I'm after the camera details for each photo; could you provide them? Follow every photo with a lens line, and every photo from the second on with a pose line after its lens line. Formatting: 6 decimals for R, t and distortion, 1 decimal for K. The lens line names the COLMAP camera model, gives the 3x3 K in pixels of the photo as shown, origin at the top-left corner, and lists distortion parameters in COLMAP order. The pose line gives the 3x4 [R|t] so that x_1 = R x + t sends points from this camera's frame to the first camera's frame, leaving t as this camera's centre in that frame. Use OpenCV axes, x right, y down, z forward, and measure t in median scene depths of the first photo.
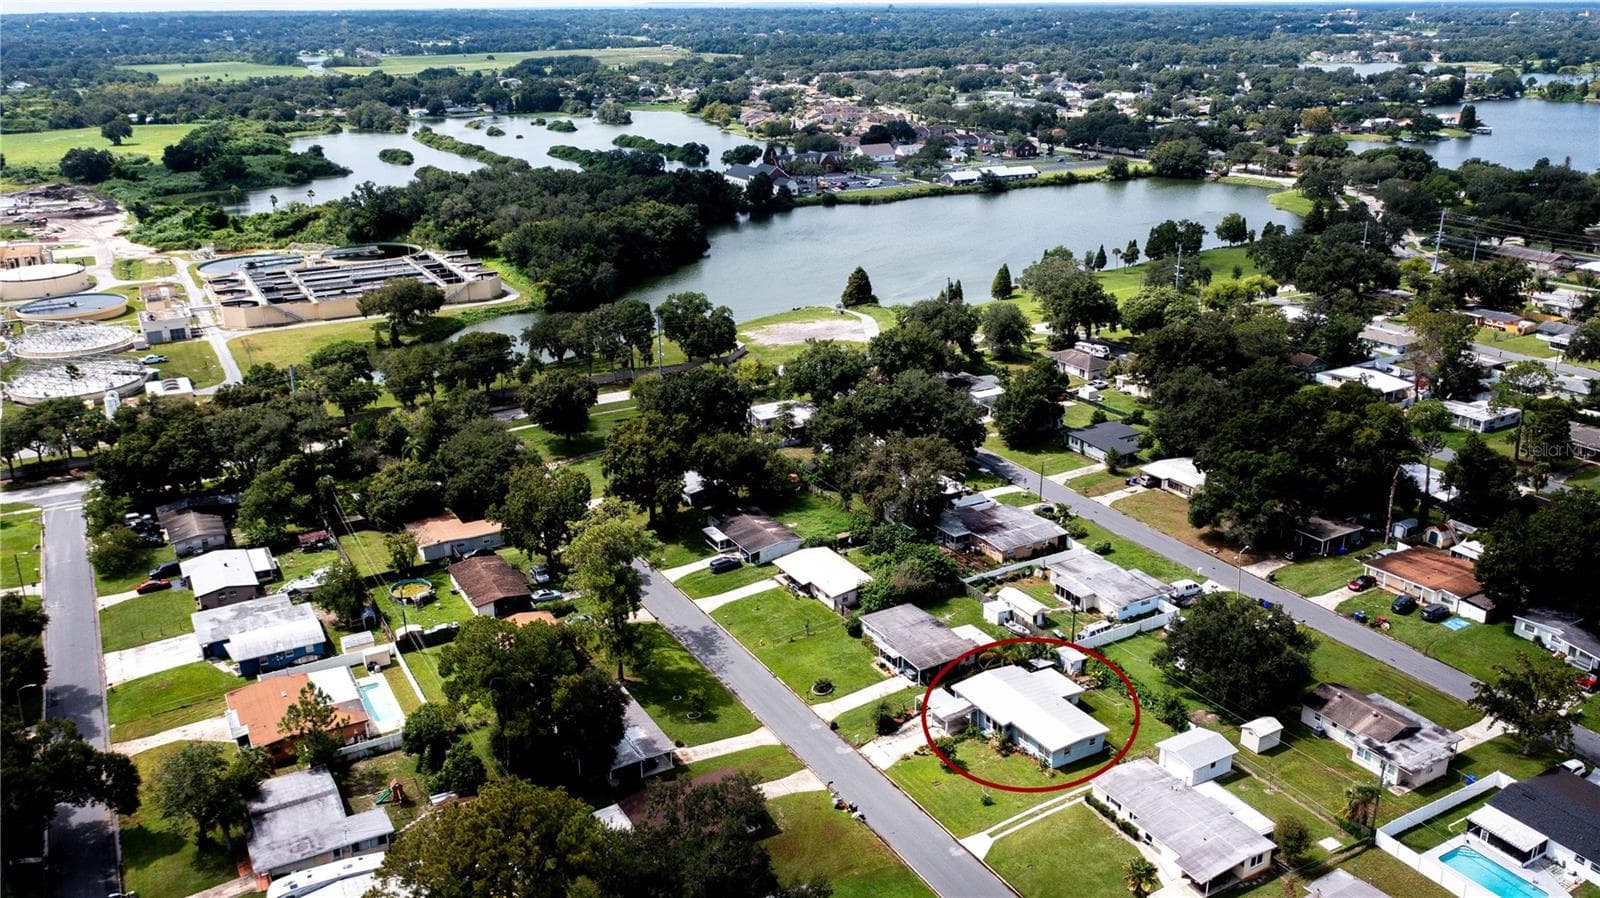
lens RADIAL K [[1279.1, 0, 793.5], [0, 1279.1, 445.7], [0, 0, 1]] dist [-0.014436, 0.010249]
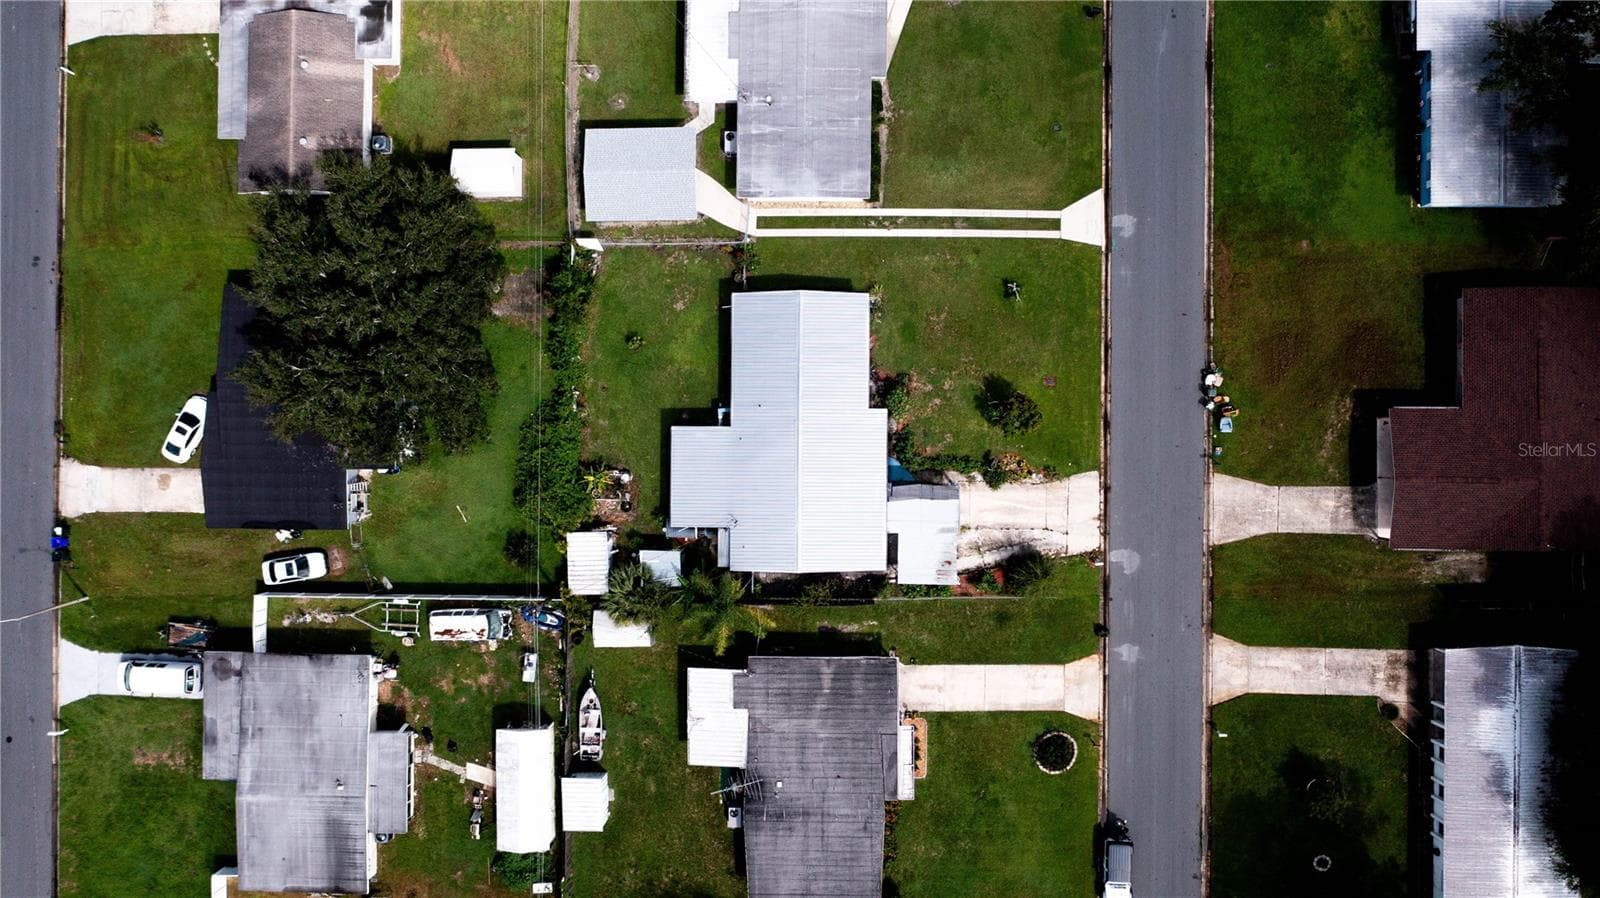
lens RADIAL K [[1279.1, 0, 802.7], [0, 1279.1, 446.8], [0, 0, 1]] dist [-0.014436, 0.010249]
pose [[-0.864702, -0.501722, 0.023780, 0.129648], [0.187891, -0.279192, 0.941673, -0.224249], [-0.465819, 0.818735, 0.335687, 0.632210]]
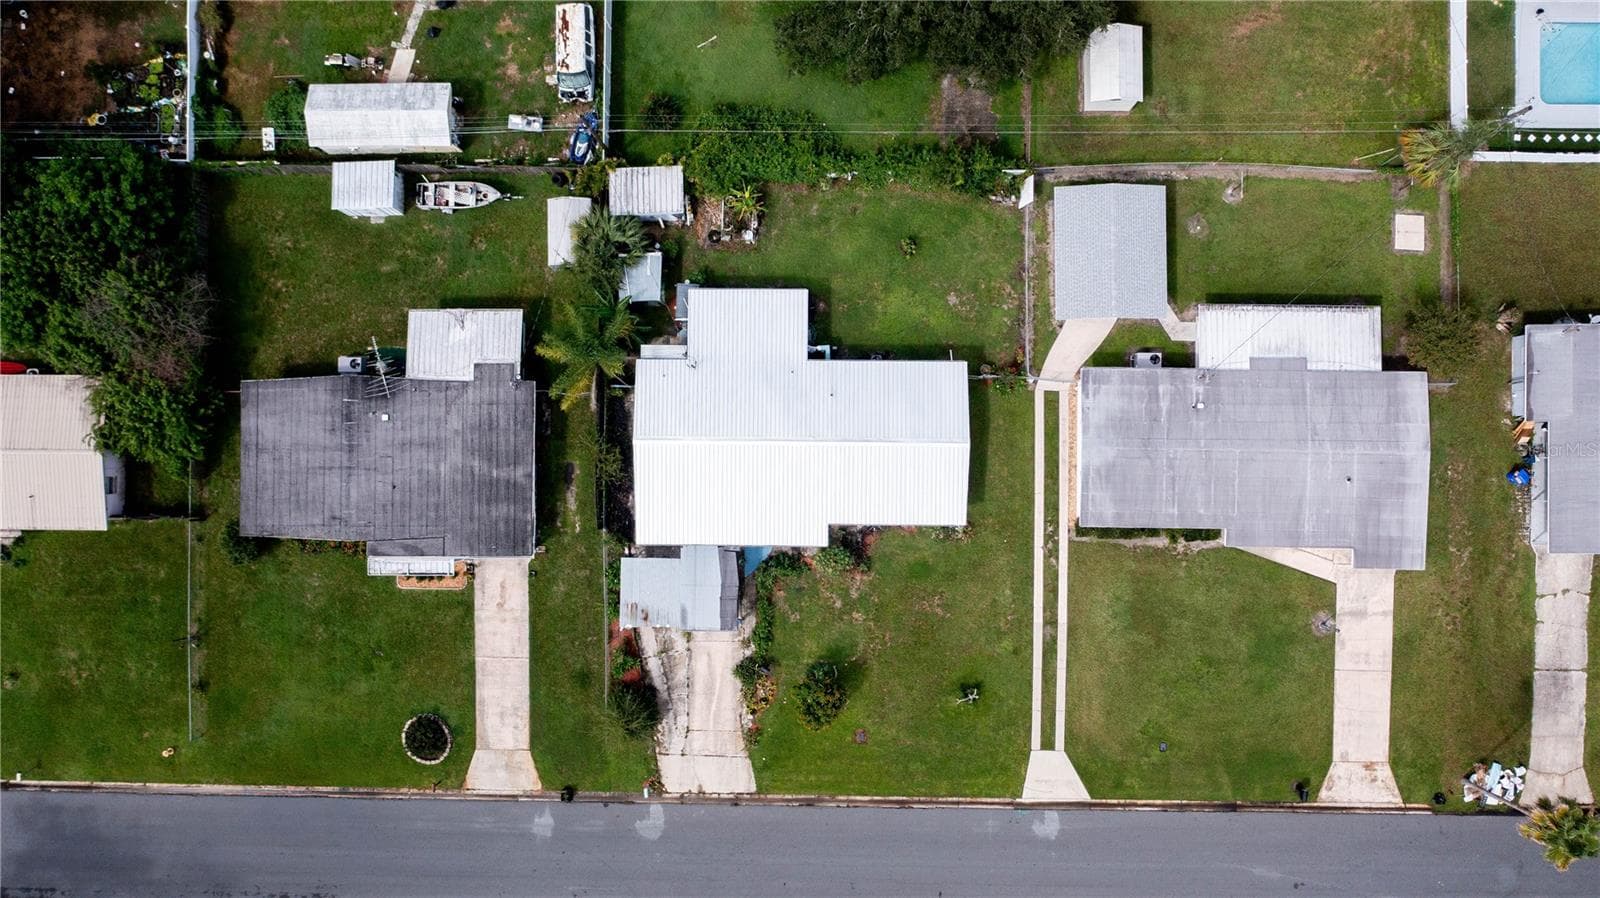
lens RADIAL K [[1279.1, 0, 788.8], [0, 1279.1, 437.9], [0, 0, 1]] dist [-0.014436, 0.010249]
pose [[0.504059, -0.863661, -0.003855, 0.143140], [0.310378, 0.176977, 0.933994, -0.161324], [-0.805972, -0.471984, 0.357268, 0.646098]]
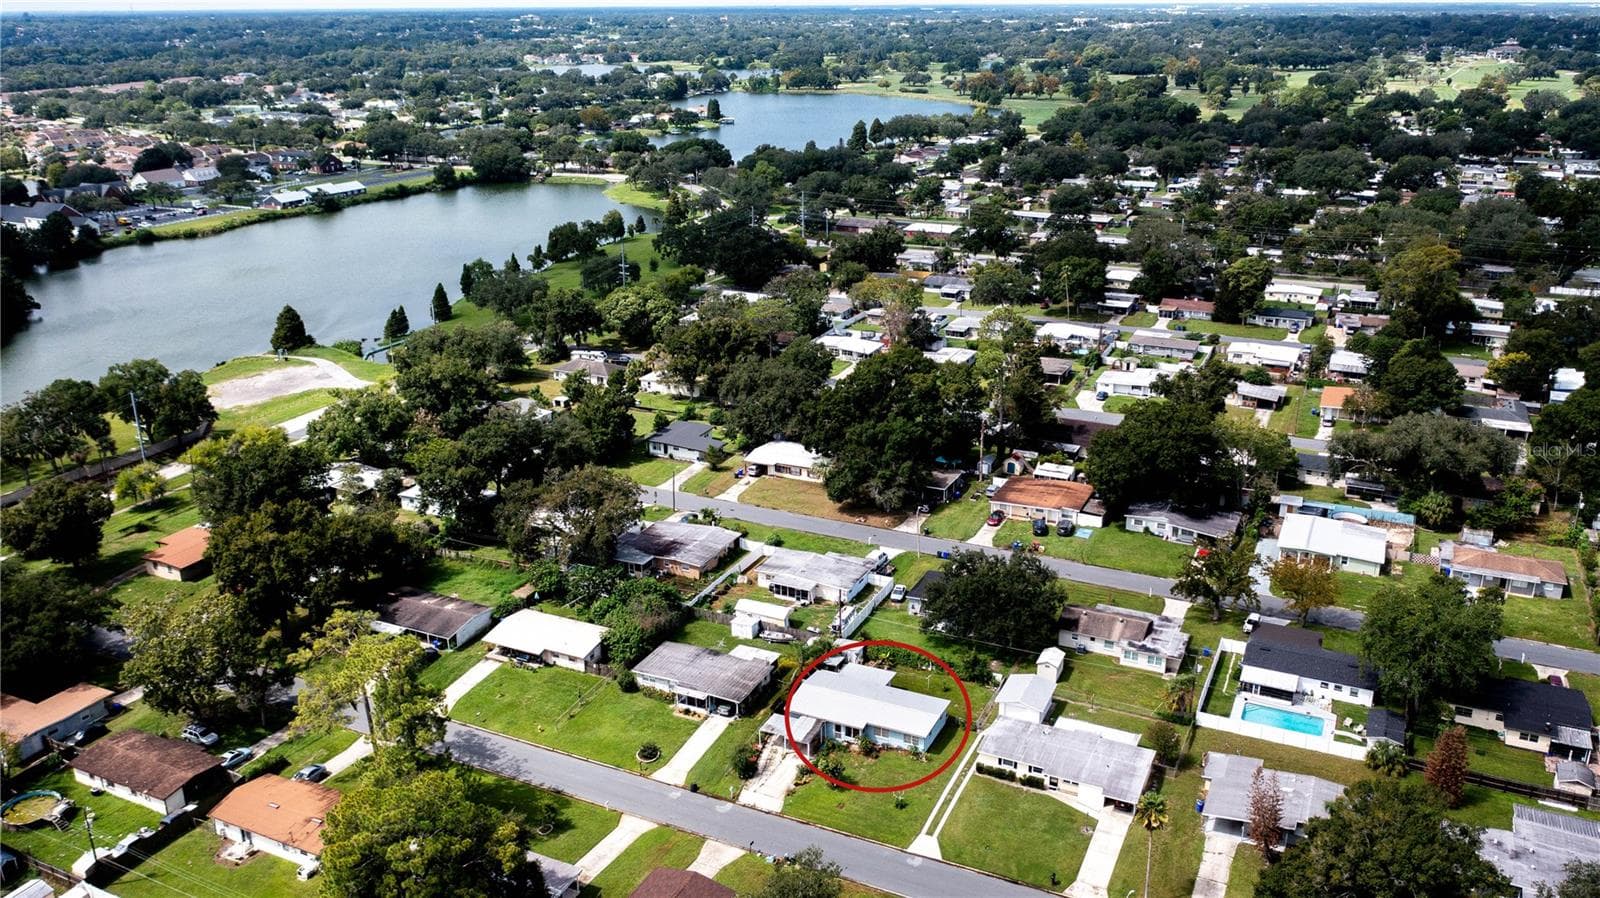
lens RADIAL K [[1279.1, 0, 803.0], [0, 1279.1, 459.8], [0, 0, 1]] dist [-0.014436, 0.010249]
pose [[0.817530, -0.190586, 0.543435, -0.277377], [0.187959, 0.980279, 0.061028, -0.040506], [-0.544349, 0.052251, 0.837230, 0.138280]]
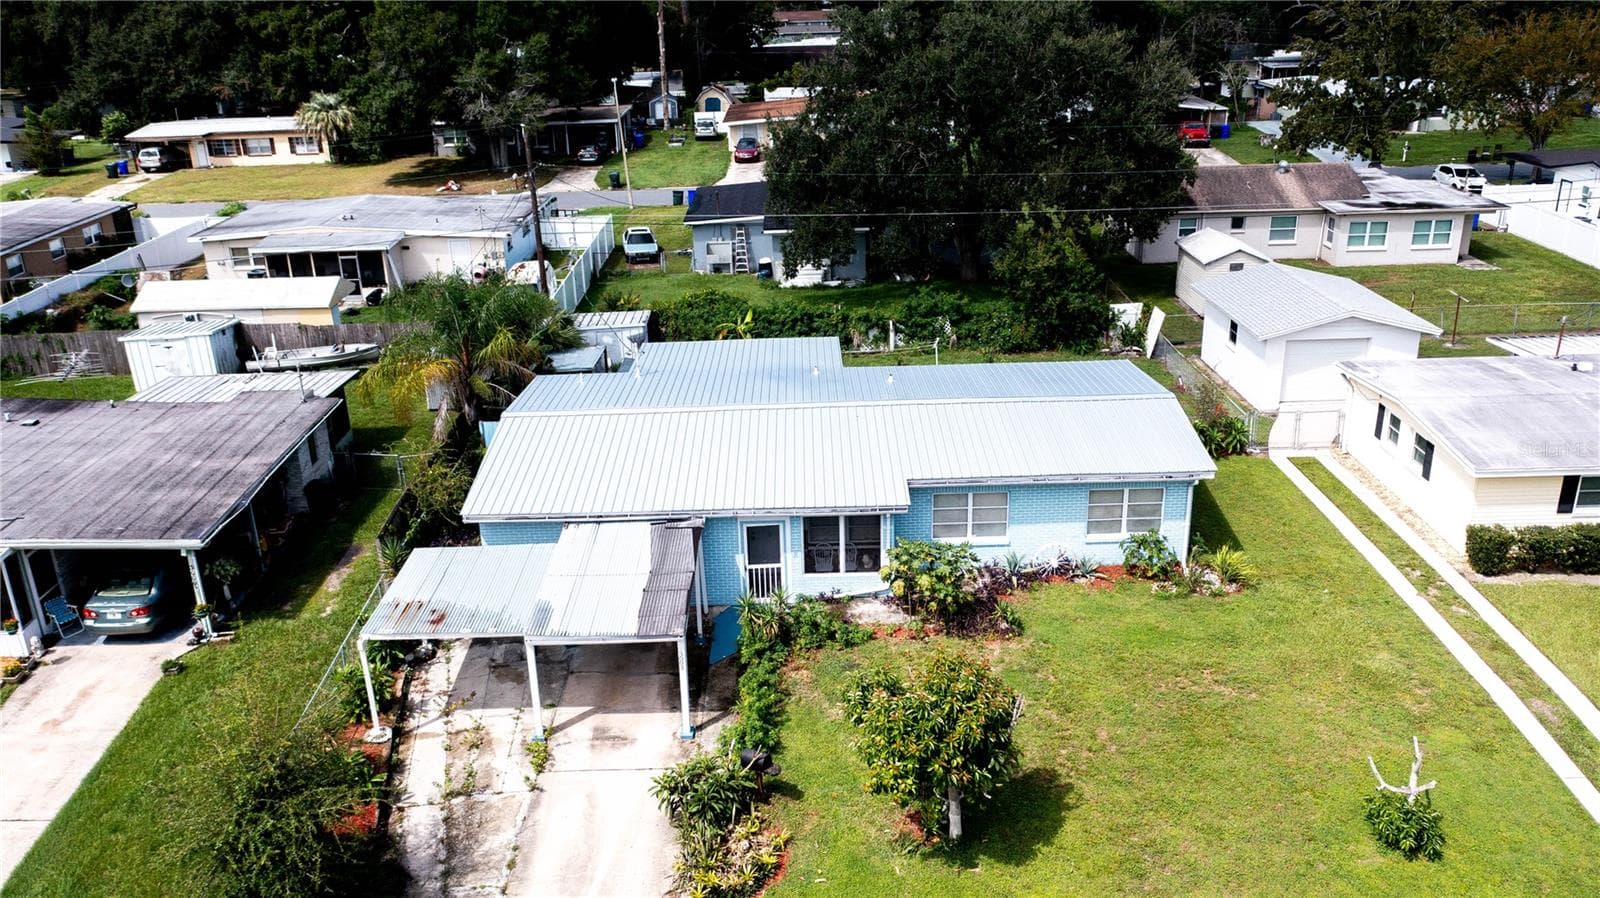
lens RADIAL K [[1279.1, 0, 796.2], [0, 1279.1, 451.7], [0, 0, 1]] dist [-0.014436, 0.010249]
pose [[0.494430, -0.321530, 0.807563, 0.001704], [0.316252, 0.931936, 0.177424, 0.127986], [-0.809644, 0.167669, 0.562462, 0.673634]]
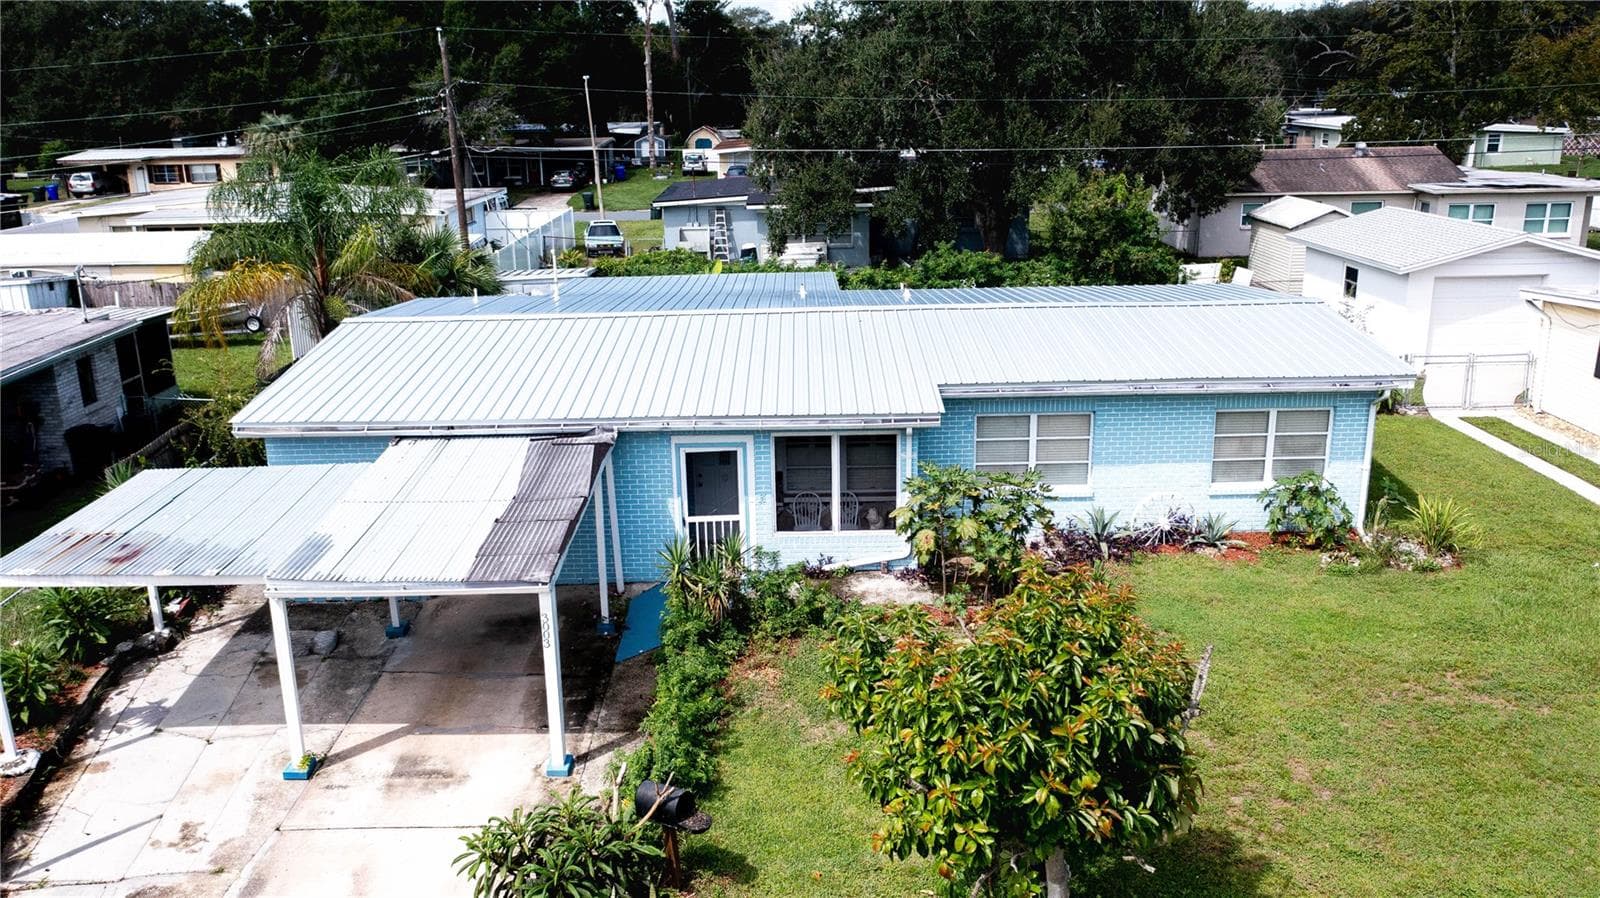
lens RADIAL K [[1279.1, 0, 795.3], [0, 1279.1, 440.0], [0, 0, 1]] dist [-0.014436, 0.010249]
pose [[0.497227, -0.239530, 0.833901, 0.041278], [0.307549, 0.947385, 0.088746, 0.153679], [-0.811282, 0.212338, 0.544733, 0.704876]]
